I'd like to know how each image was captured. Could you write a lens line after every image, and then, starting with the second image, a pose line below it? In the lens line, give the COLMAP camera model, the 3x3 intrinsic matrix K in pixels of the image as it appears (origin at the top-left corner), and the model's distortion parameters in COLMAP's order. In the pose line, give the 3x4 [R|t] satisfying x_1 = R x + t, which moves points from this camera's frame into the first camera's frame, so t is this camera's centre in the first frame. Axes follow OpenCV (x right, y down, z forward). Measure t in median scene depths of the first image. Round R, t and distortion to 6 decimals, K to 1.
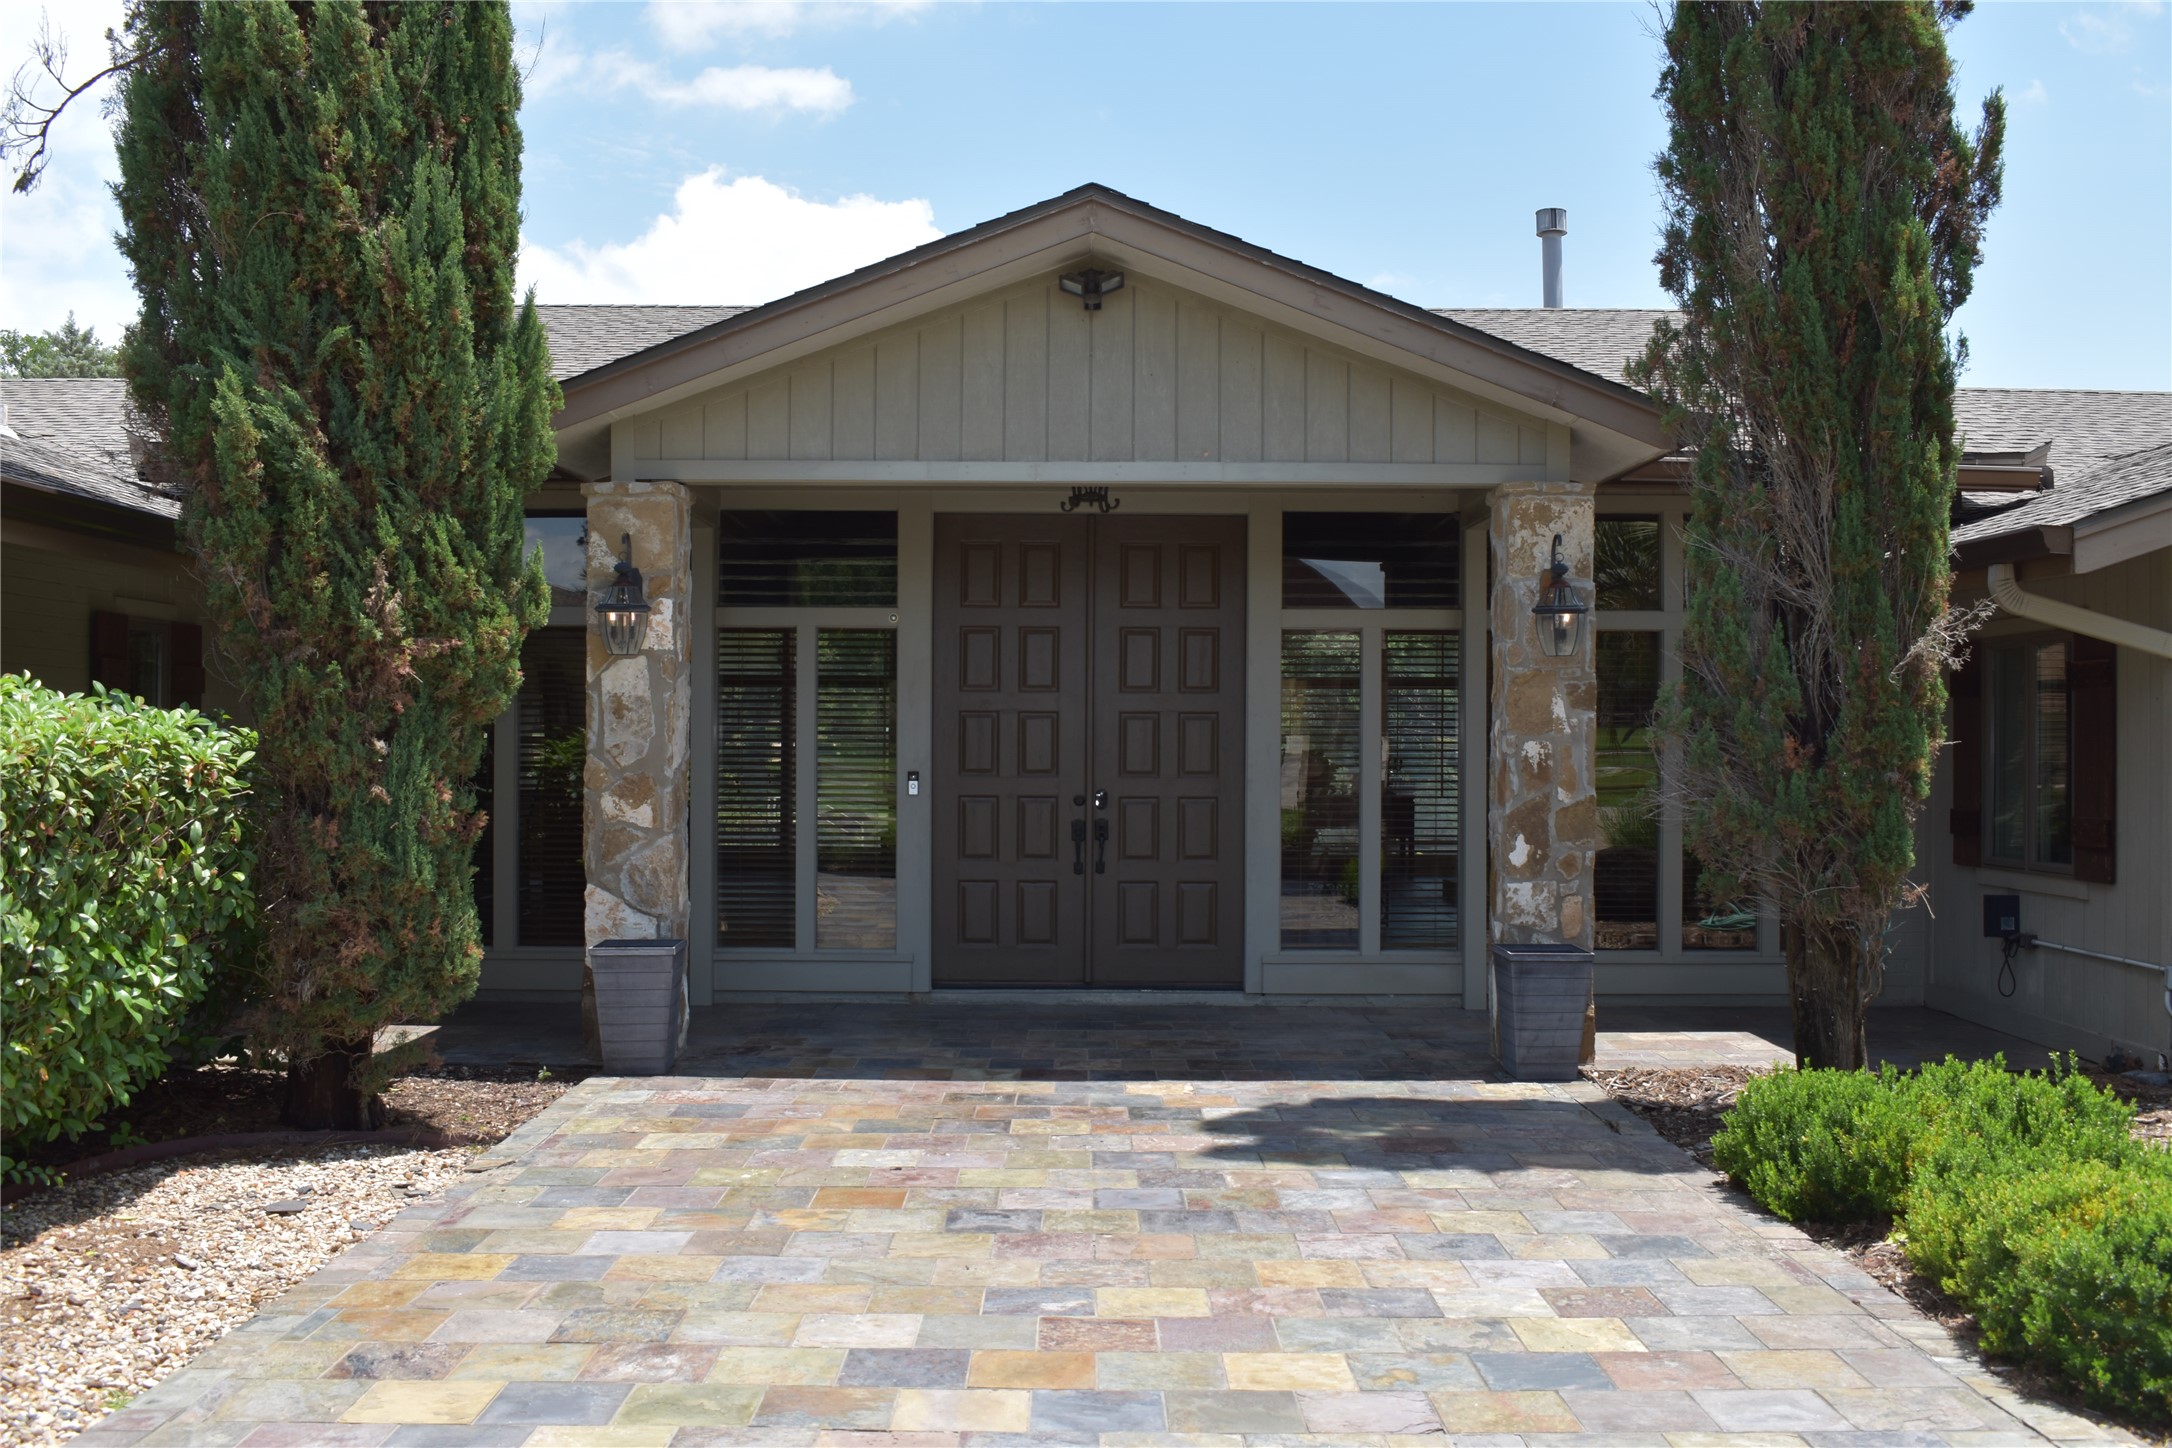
lens RADIAL K [[2040.4, 0, 1084.1], [0, 2040.4, 714.5], [0, 0, 1]] dist [-0.072092, 0.012564]
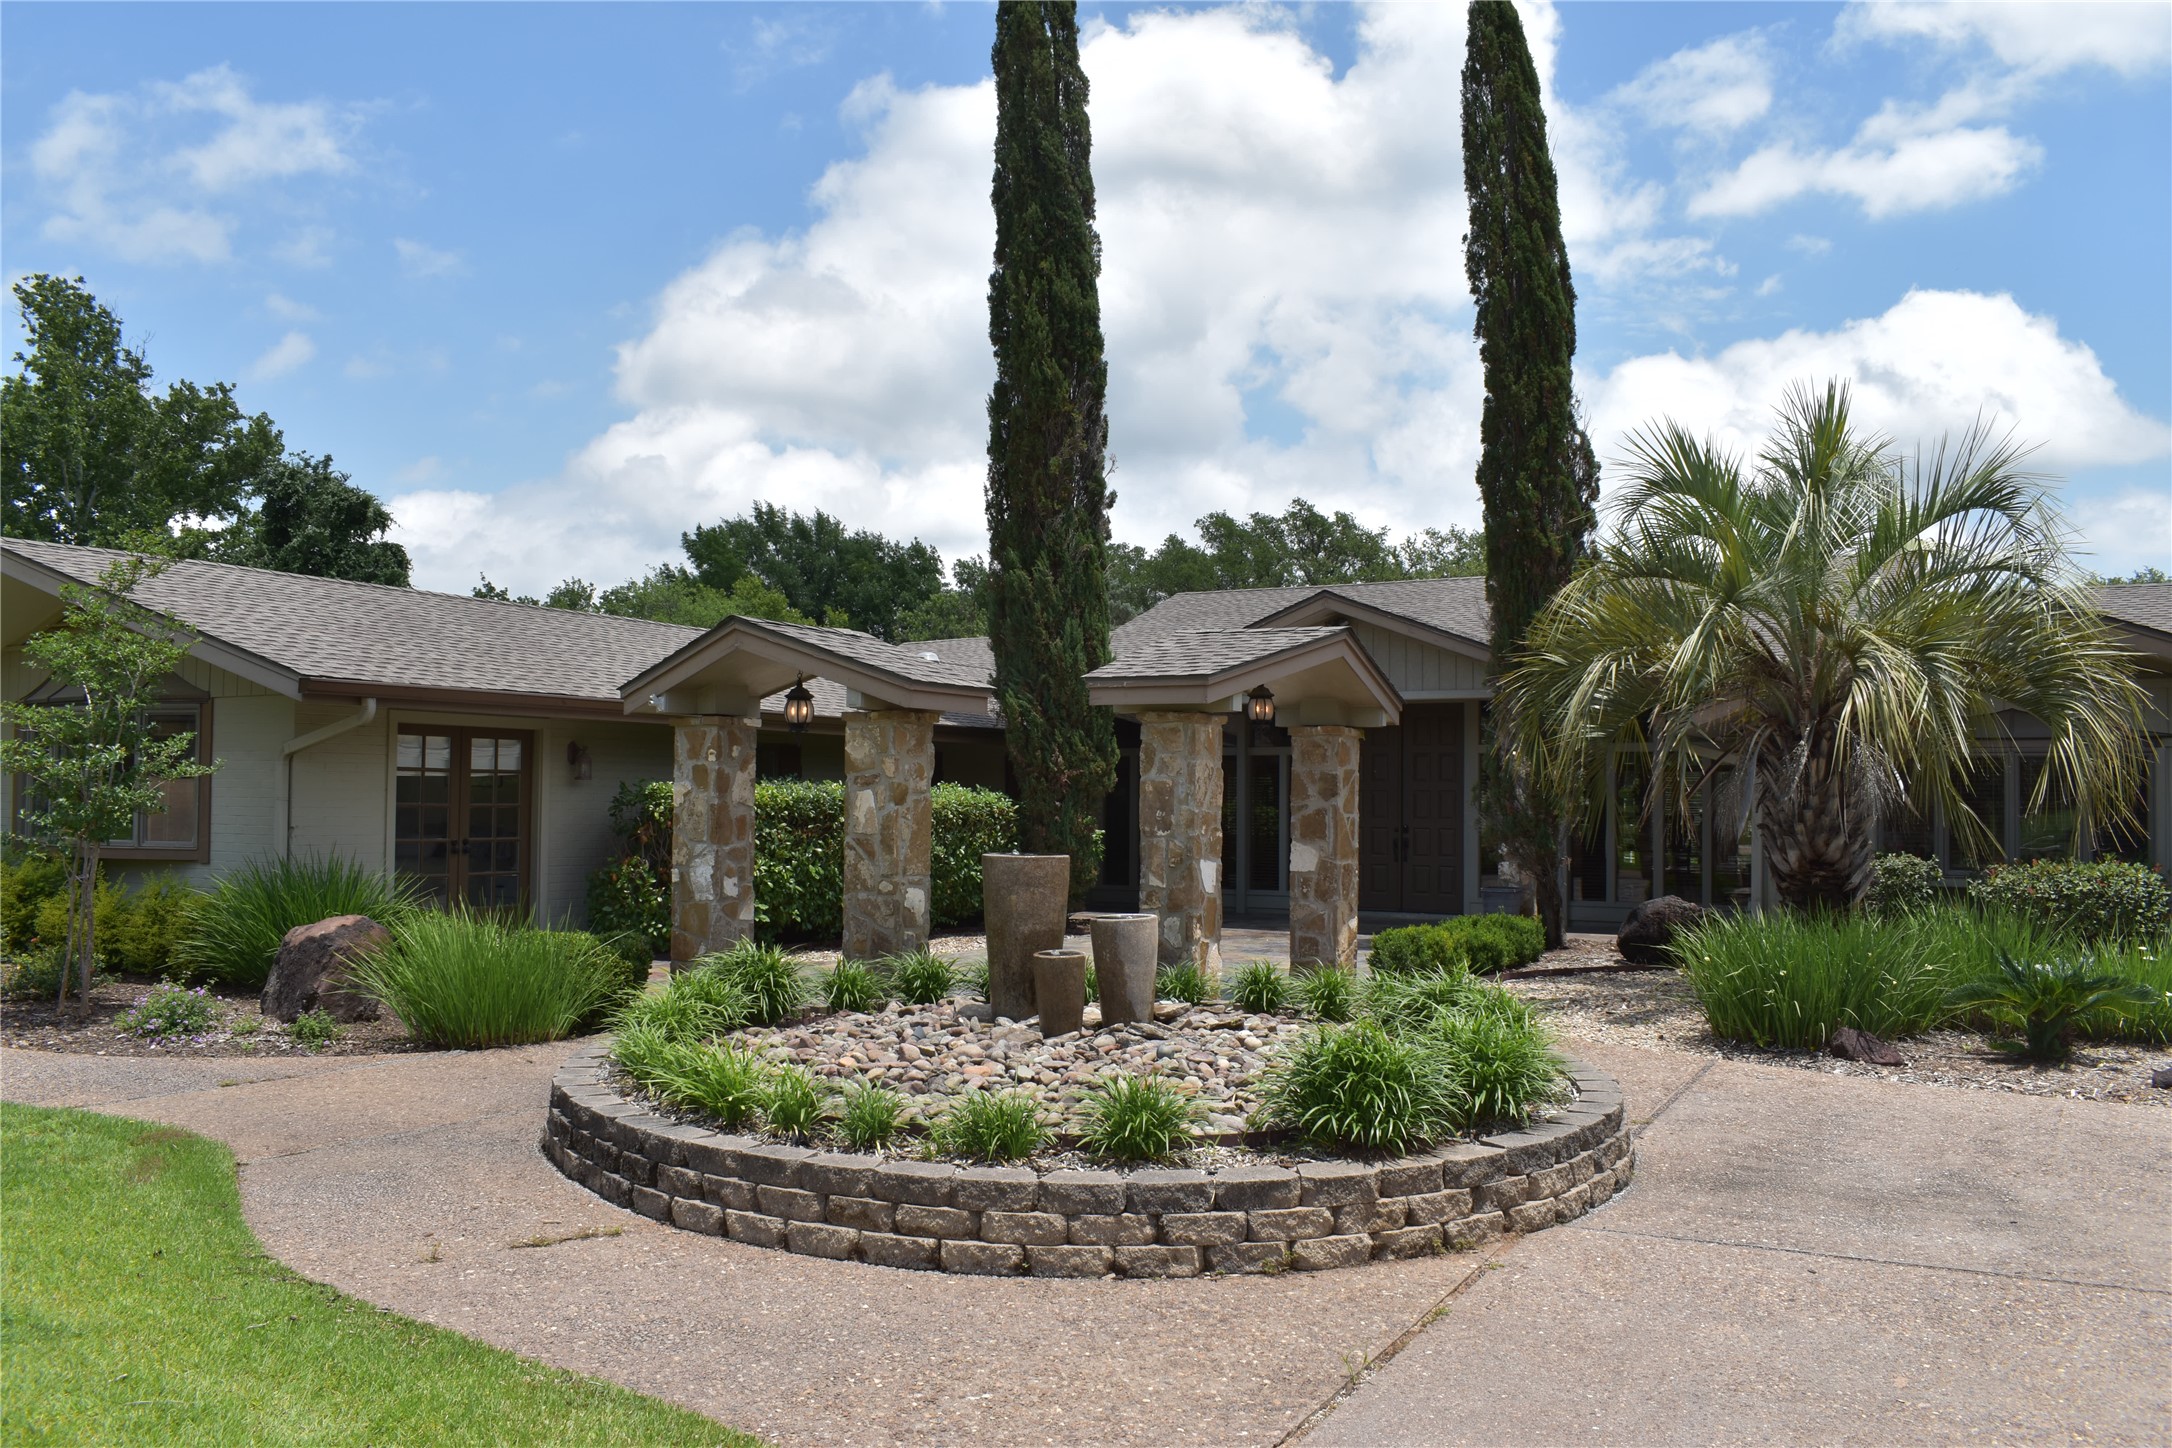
lens RADIAL K [[1702.3, 0, 1079.7], [0, 1702.3, 726.0], [0, 0, 1]] dist [-0.091801, 0.012405]
pose [[0.853123, -0.021443, -0.521269, 1.072628], [0.002950, 0.999337, -0.036282, -0.009526], [0.521702, 0.029416, 0.852621, -1.260338]]
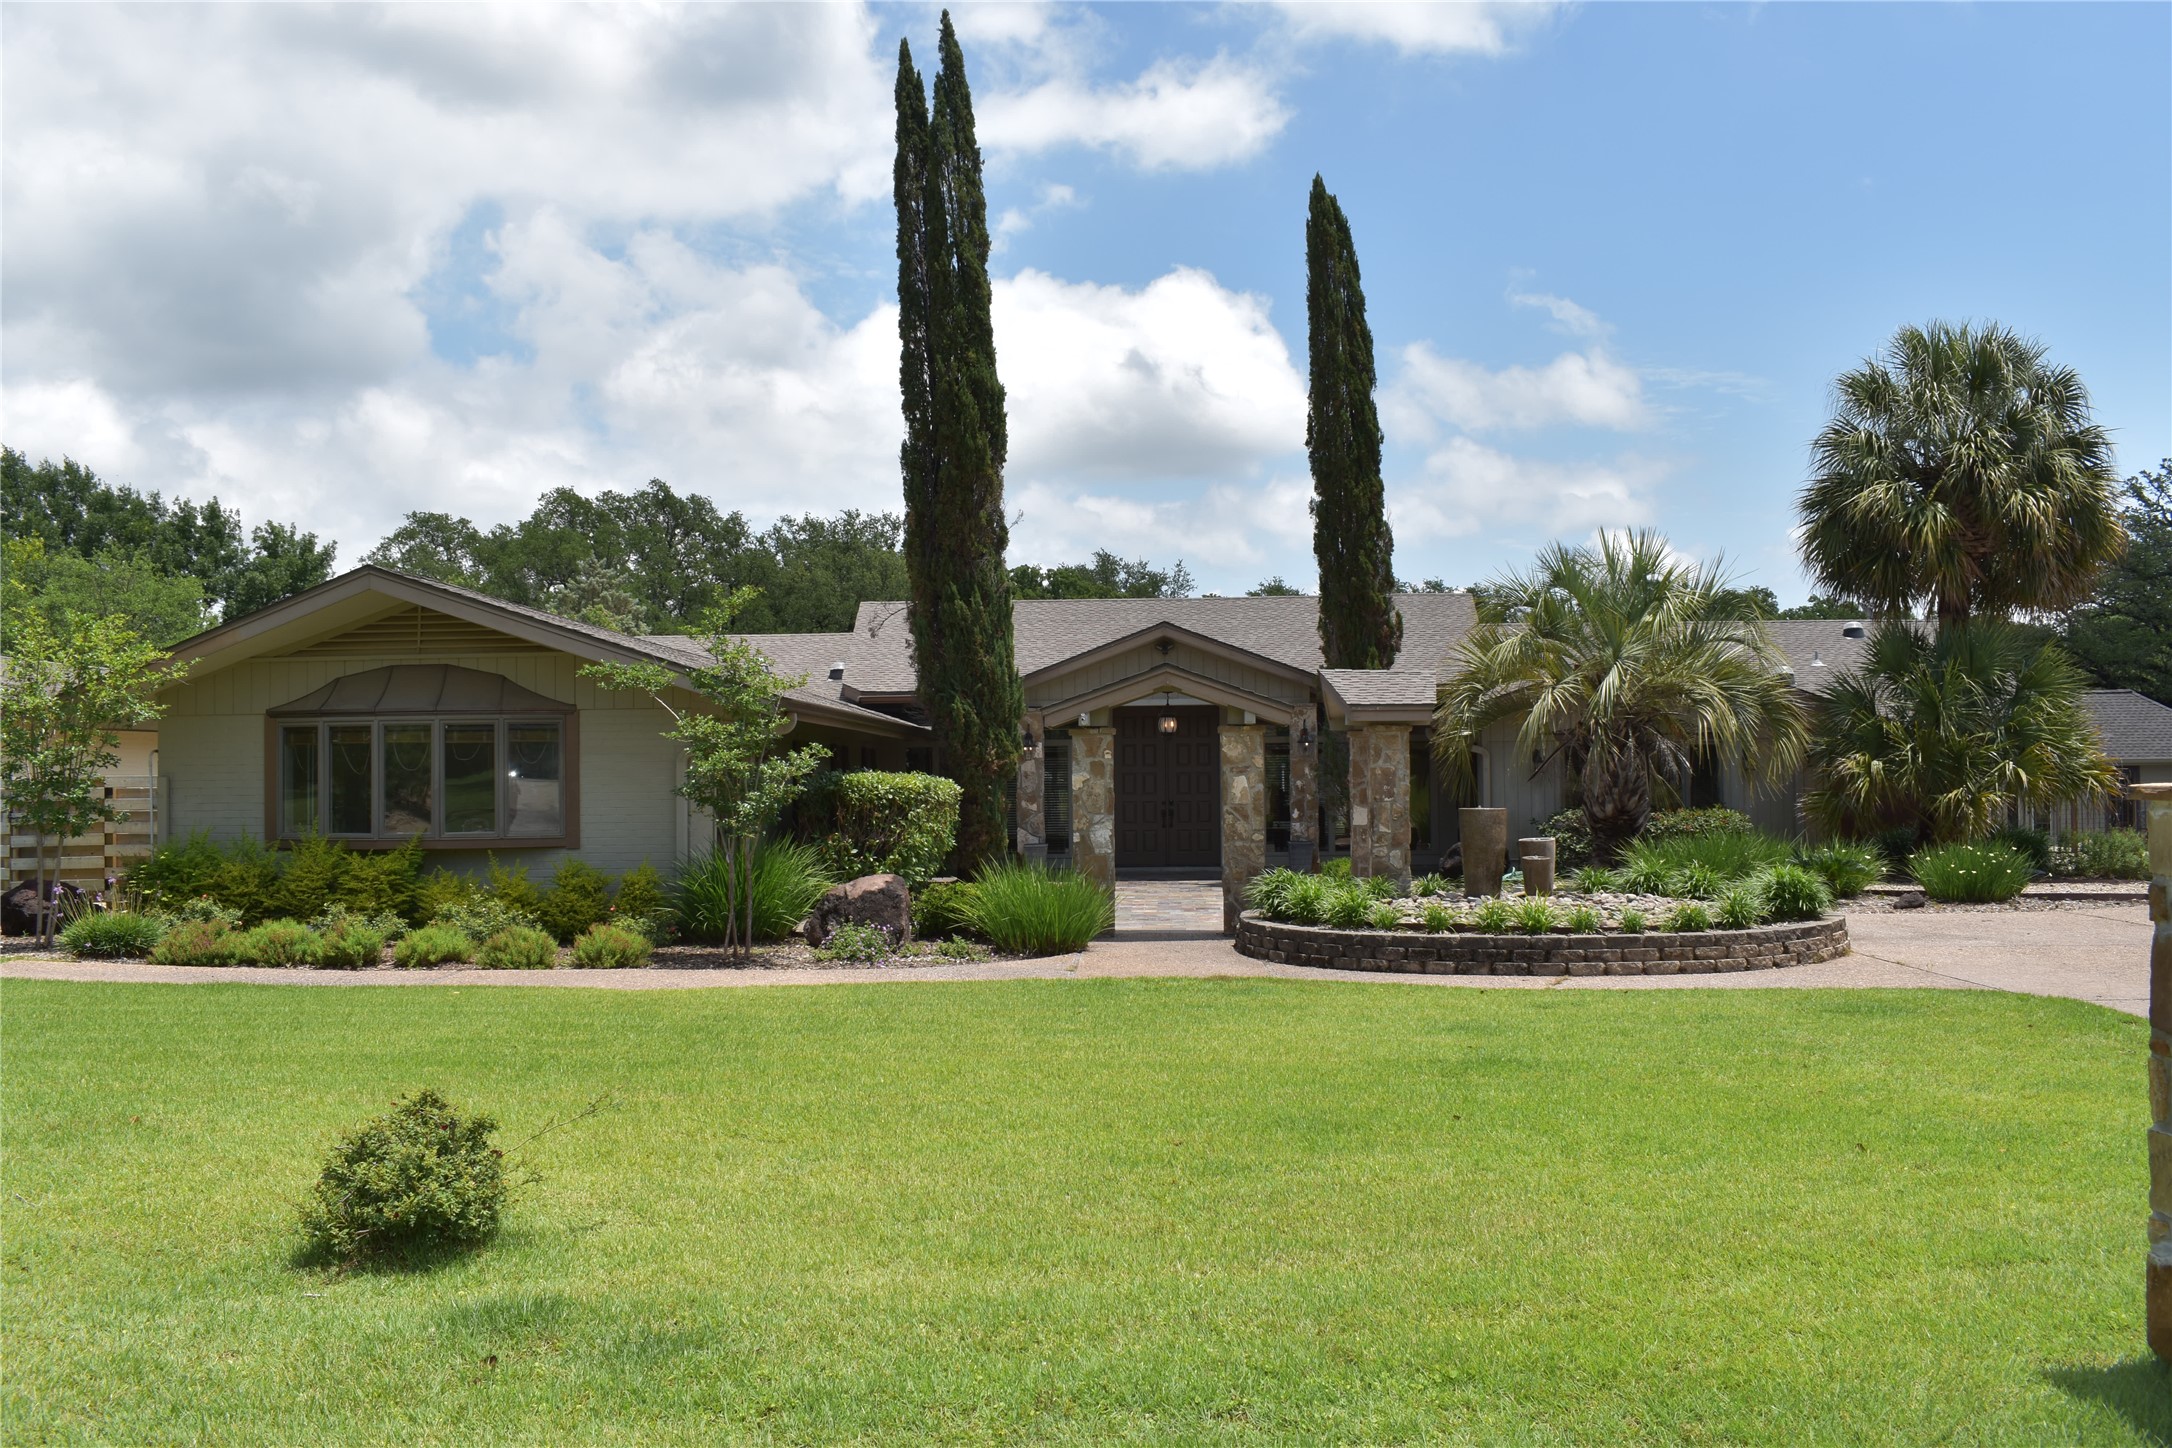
lens RADIAL K [[1887.3, 0, 1086.3], [0, 1887.3, 696.9], [0, 0, 1]] dist [-0.075975, 0.000411]
pose [[0.998978, -0.017976, -0.041464, 0.002636], [0.016590, 0.999300, -0.033539, -0.033783], [0.042037, 0.032817, 0.998577, -2.723908]]
